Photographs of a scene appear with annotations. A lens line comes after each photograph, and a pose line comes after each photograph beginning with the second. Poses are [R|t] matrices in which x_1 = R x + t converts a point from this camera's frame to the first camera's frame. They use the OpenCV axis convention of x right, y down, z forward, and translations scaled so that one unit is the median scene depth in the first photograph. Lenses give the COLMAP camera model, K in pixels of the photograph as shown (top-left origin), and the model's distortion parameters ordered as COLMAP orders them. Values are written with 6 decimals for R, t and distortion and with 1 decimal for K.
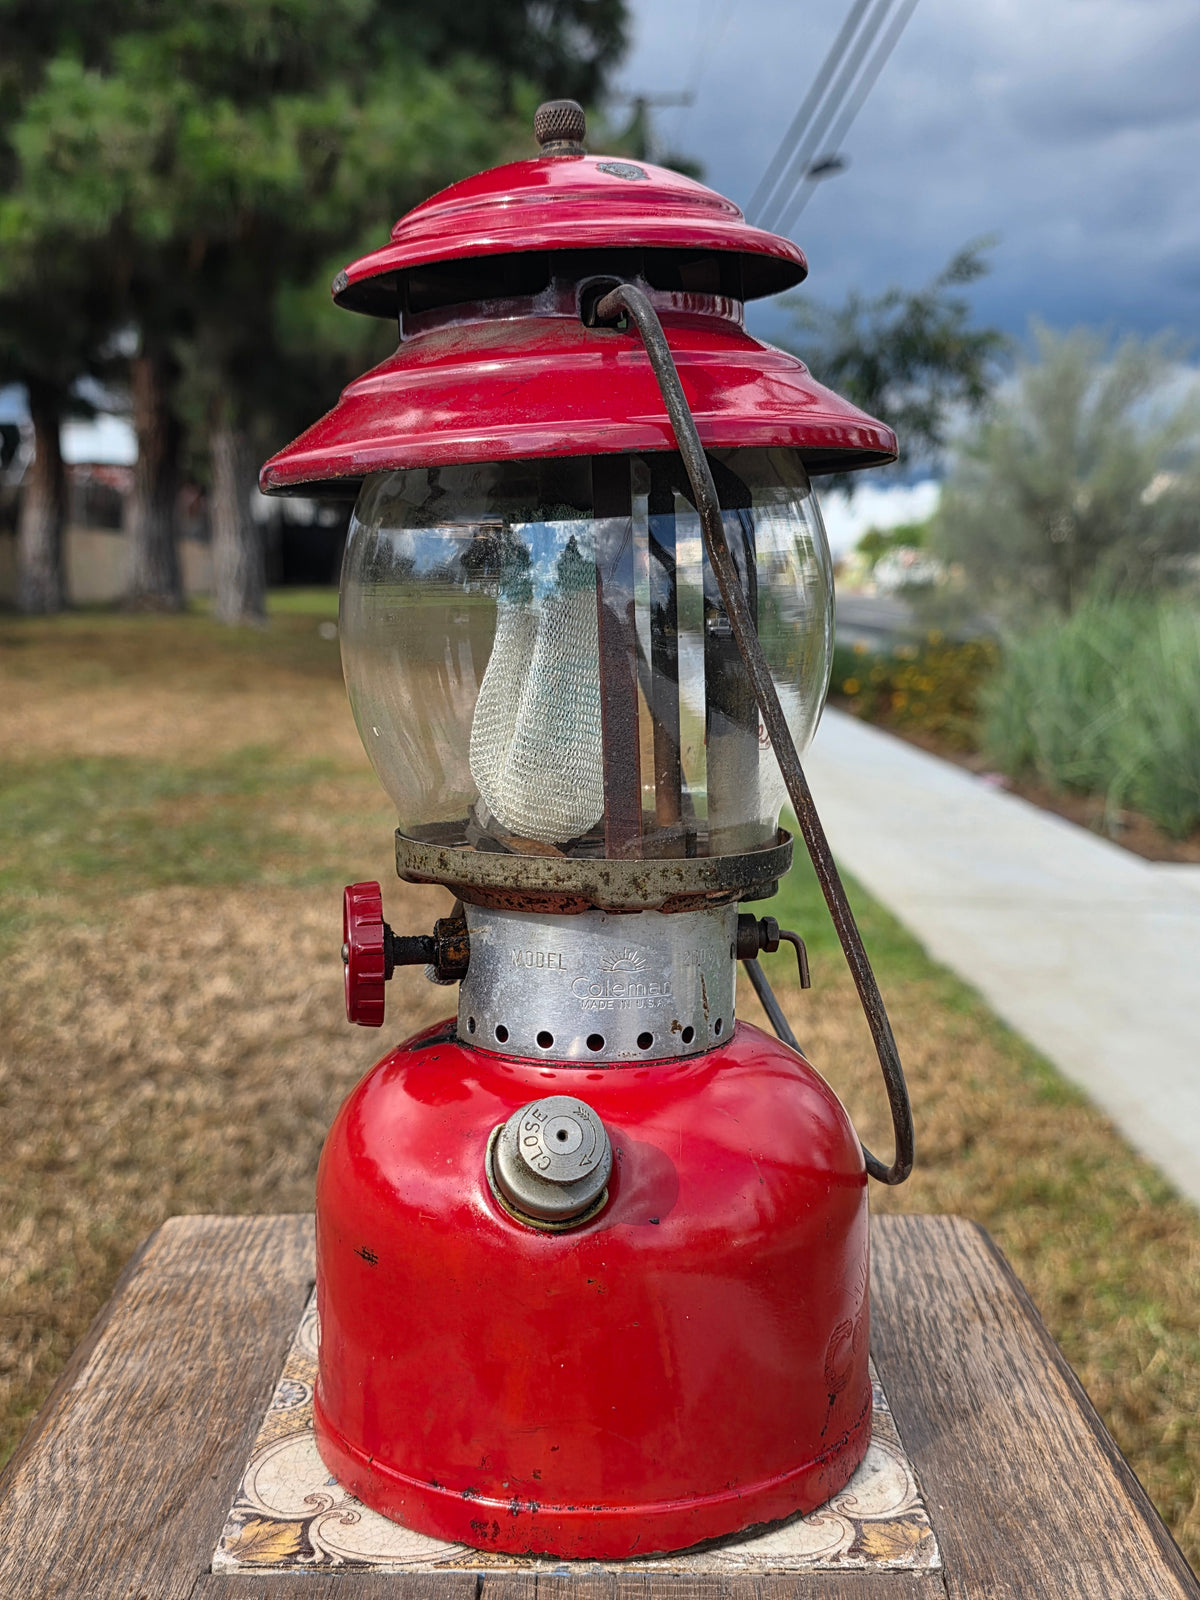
lens RADIAL K [[1814.1, 0, 616.7], [0, 1814.1, 824.0], [0, 0, 1]] dist [0.014029, -0.036082]
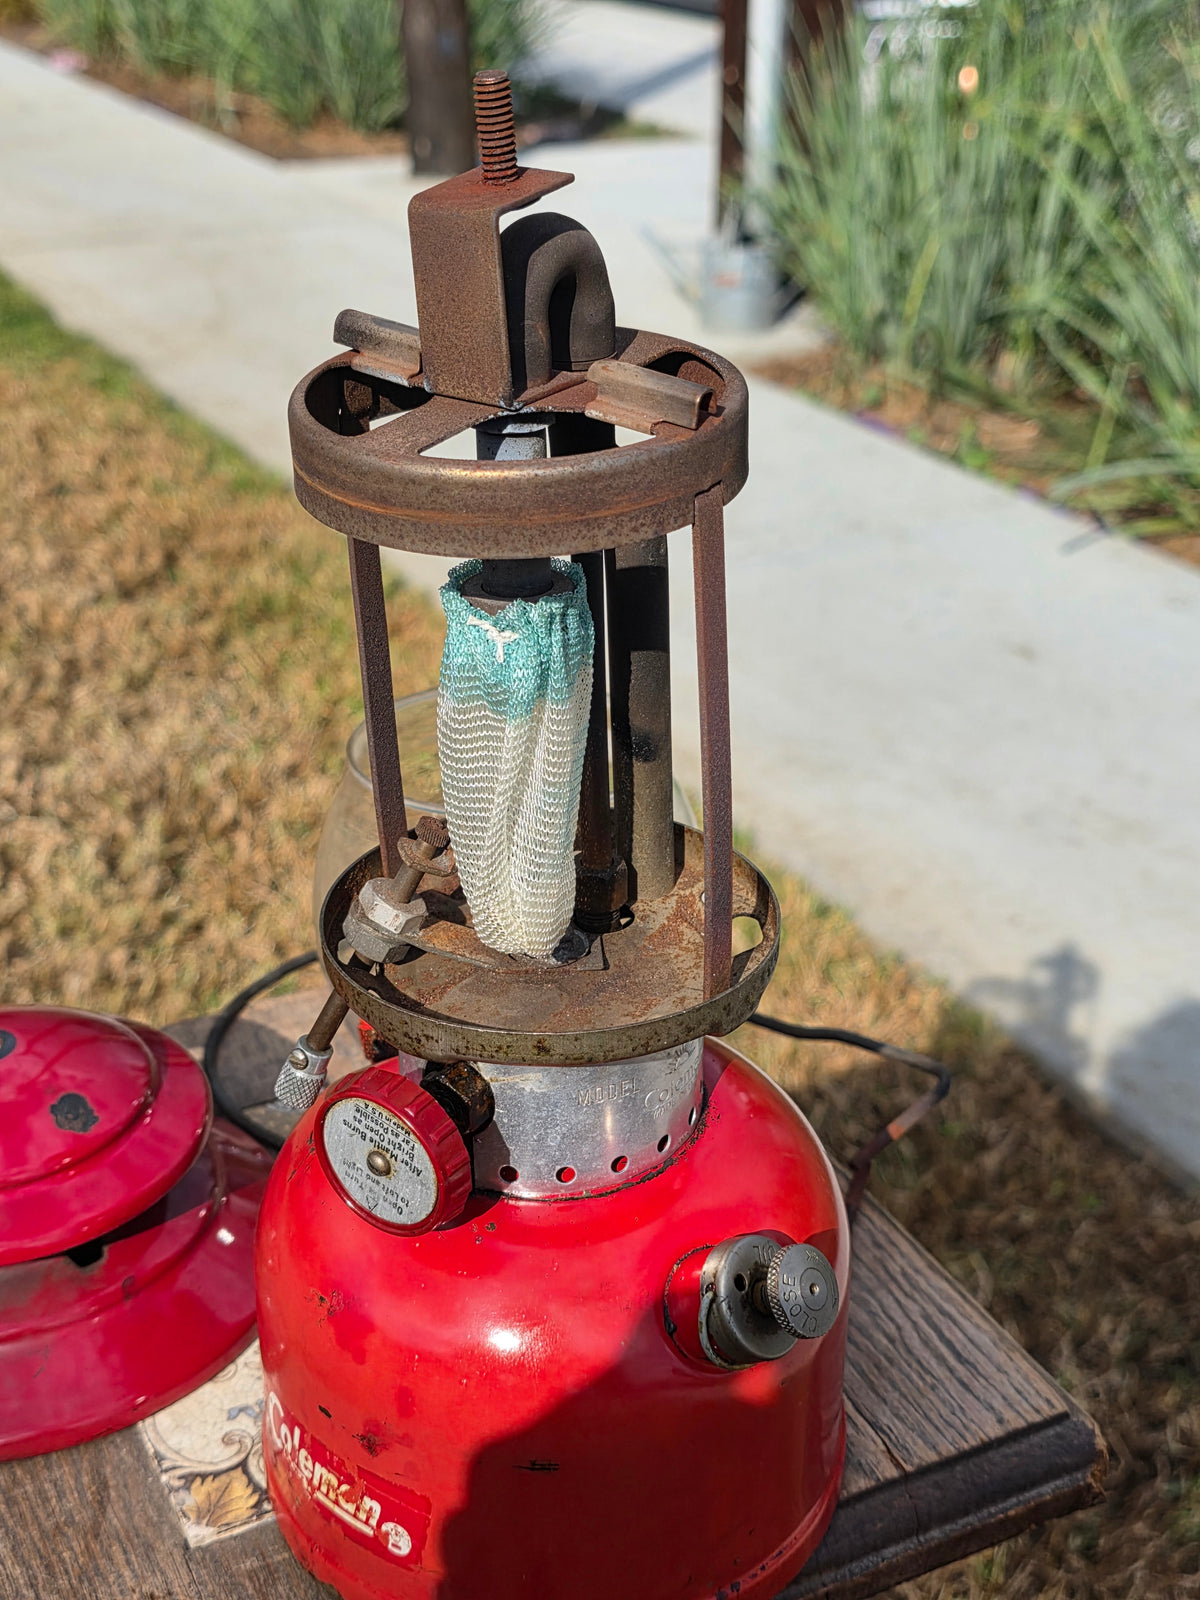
lens RADIAL K [[2148.1, 0, 568.1], [0, 2148.1, 801.3], [0, 0, 1]] dist [0.018139, -0.030850]
pose [[0.901931, -0.207450, 0.378795, -0.058961], [0.074861, 0.938901, 0.335948, -0.057833], [-0.425344, -0.274645, 0.862353, -0.008405]]
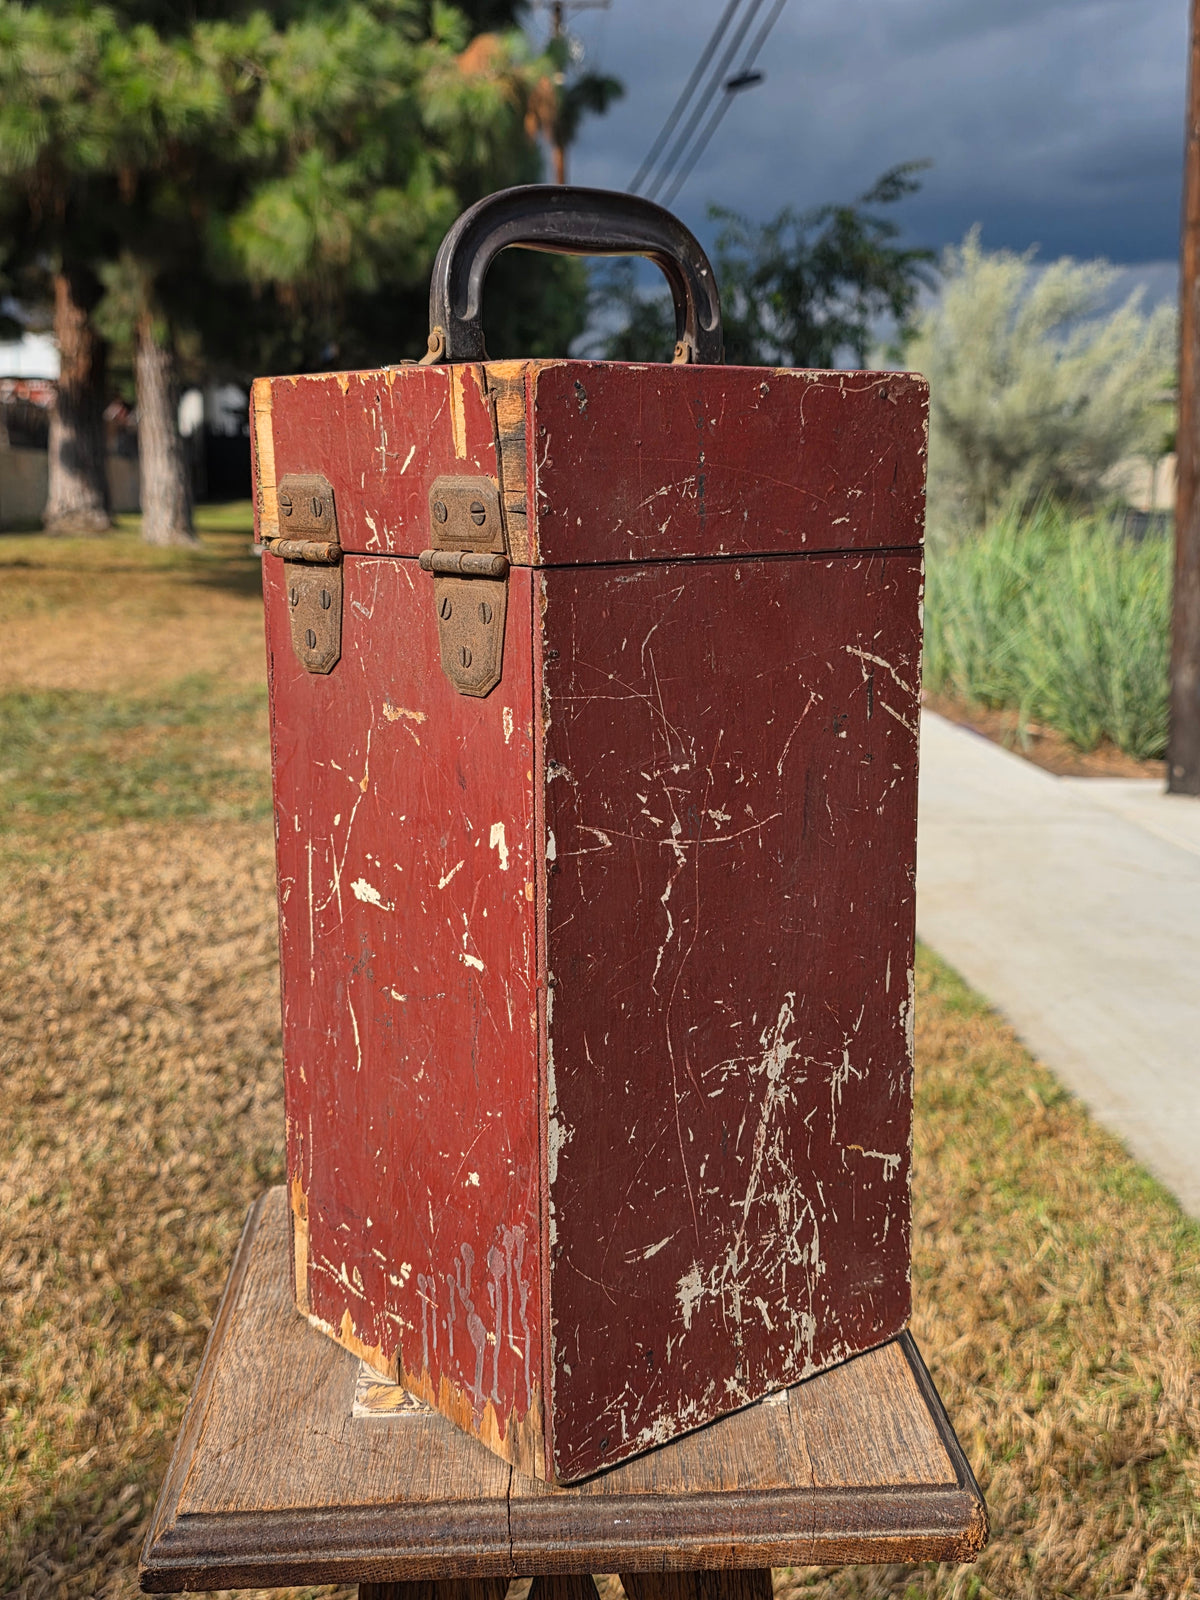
lens RADIAL K [[1814.8, 0, 617.1], [0, 1814.8, 774.4], [0, 0, 1]] dist [0.019962, -0.053175]
pose [[0.999093, -0.018281, 0.038456, -0.004786], [0.017156, 0.999421, 0.029384, -0.032257], [-0.038971, -0.028697, 0.998828, -0.095832]]
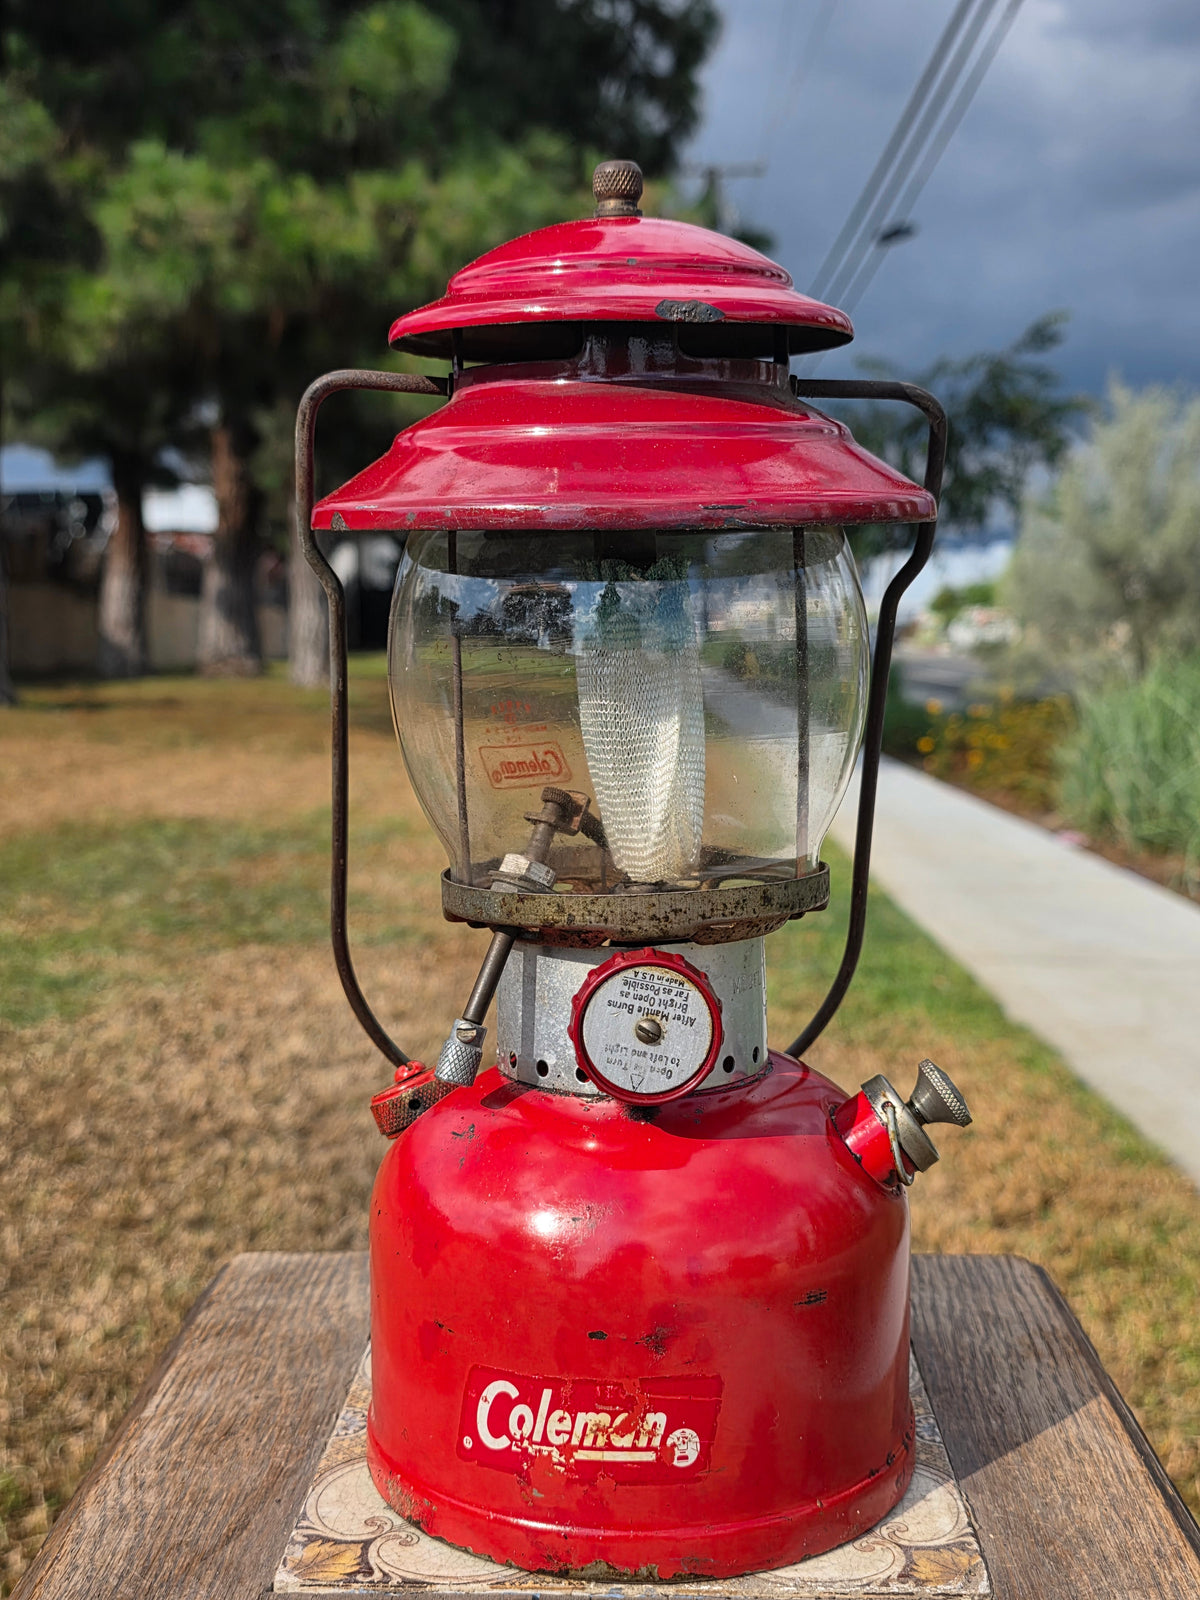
lens RADIAL K [[1815.6, 0, 629.3], [0, 1815.6, 803.3], [0, 0, 1]] dist [0.014911, -0.034118]
pose [[0.999402, -0.004662, -0.034249, 0.002136], [0.003120, 0.998985, -0.044947, 0.002163], [0.034424, 0.044813, 0.998402, -0.005362]]
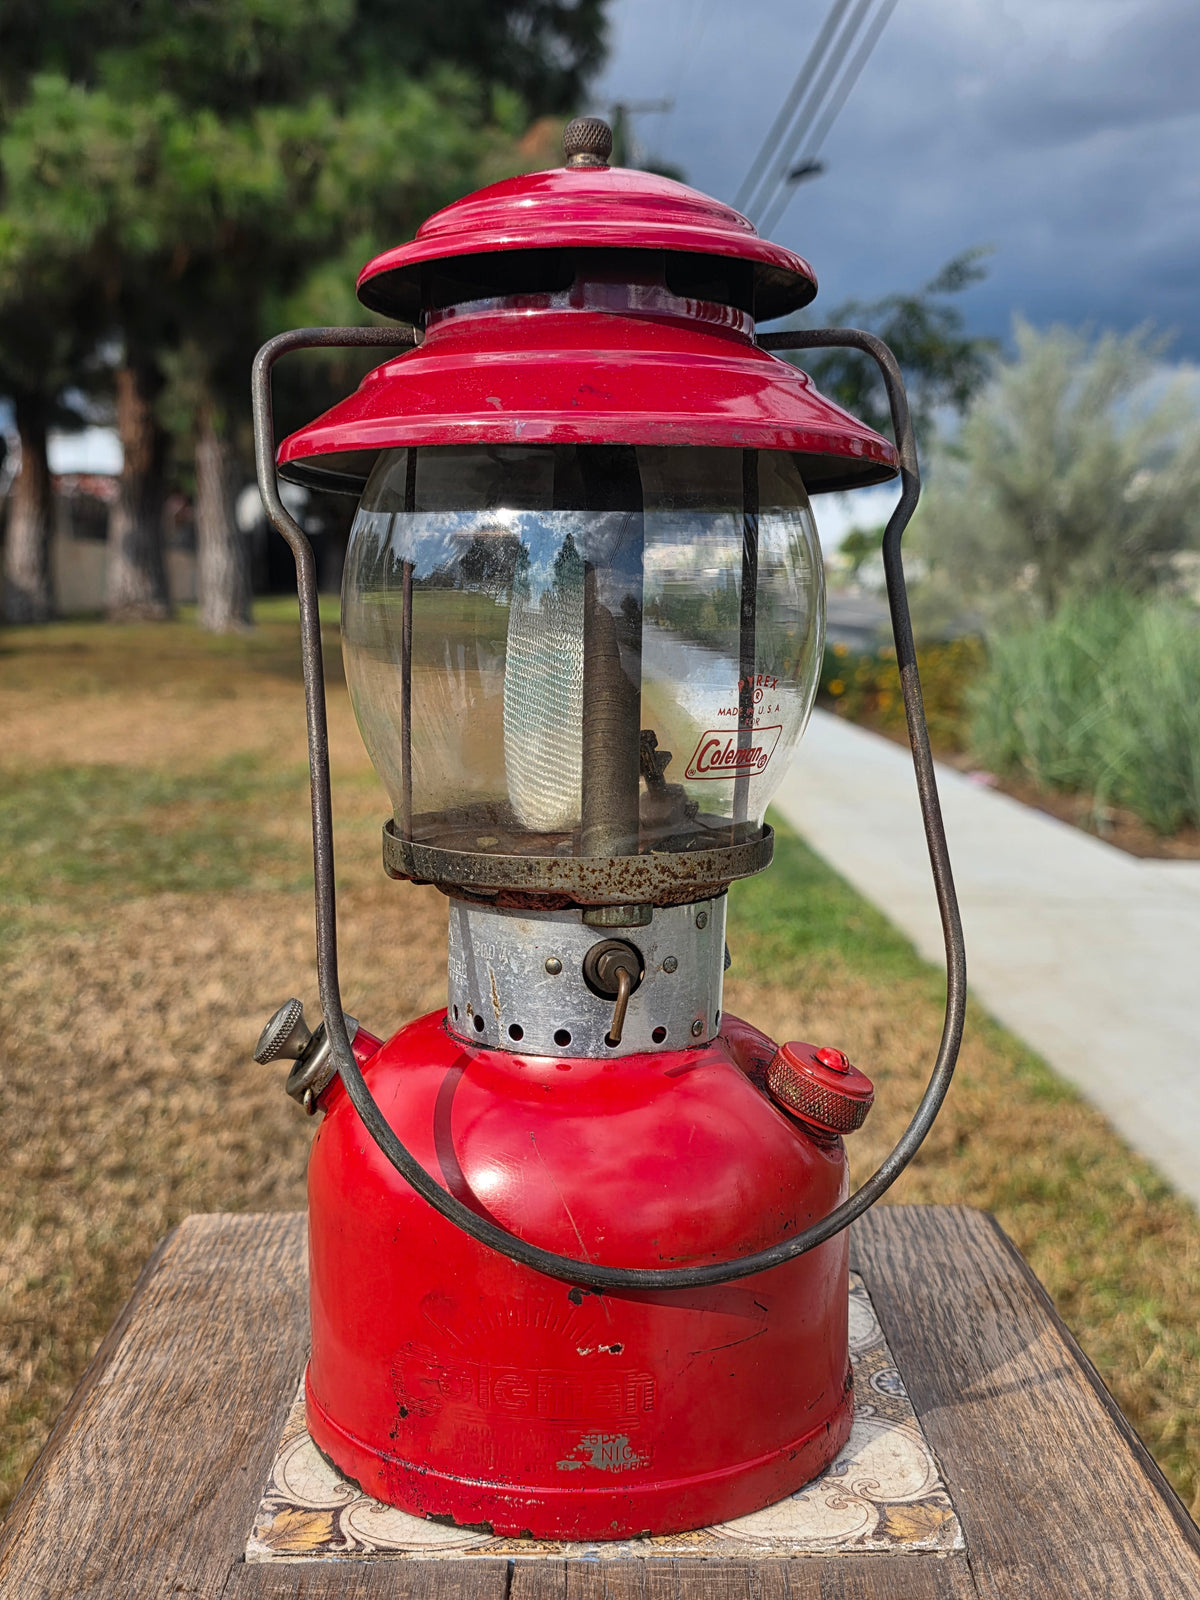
lens RADIAL K [[1811.6, 0, 600.5], [0, 1811.6, 804.8], [0, 0, 1]] dist [0.015018, -0.036288]
pose [[0.999937, -0.011139, -0.001555, -0.002675], [0.011119, 0.999862, -0.012348, 0.000685], [0.001692, 0.012329, 0.999923, -0.002472]]
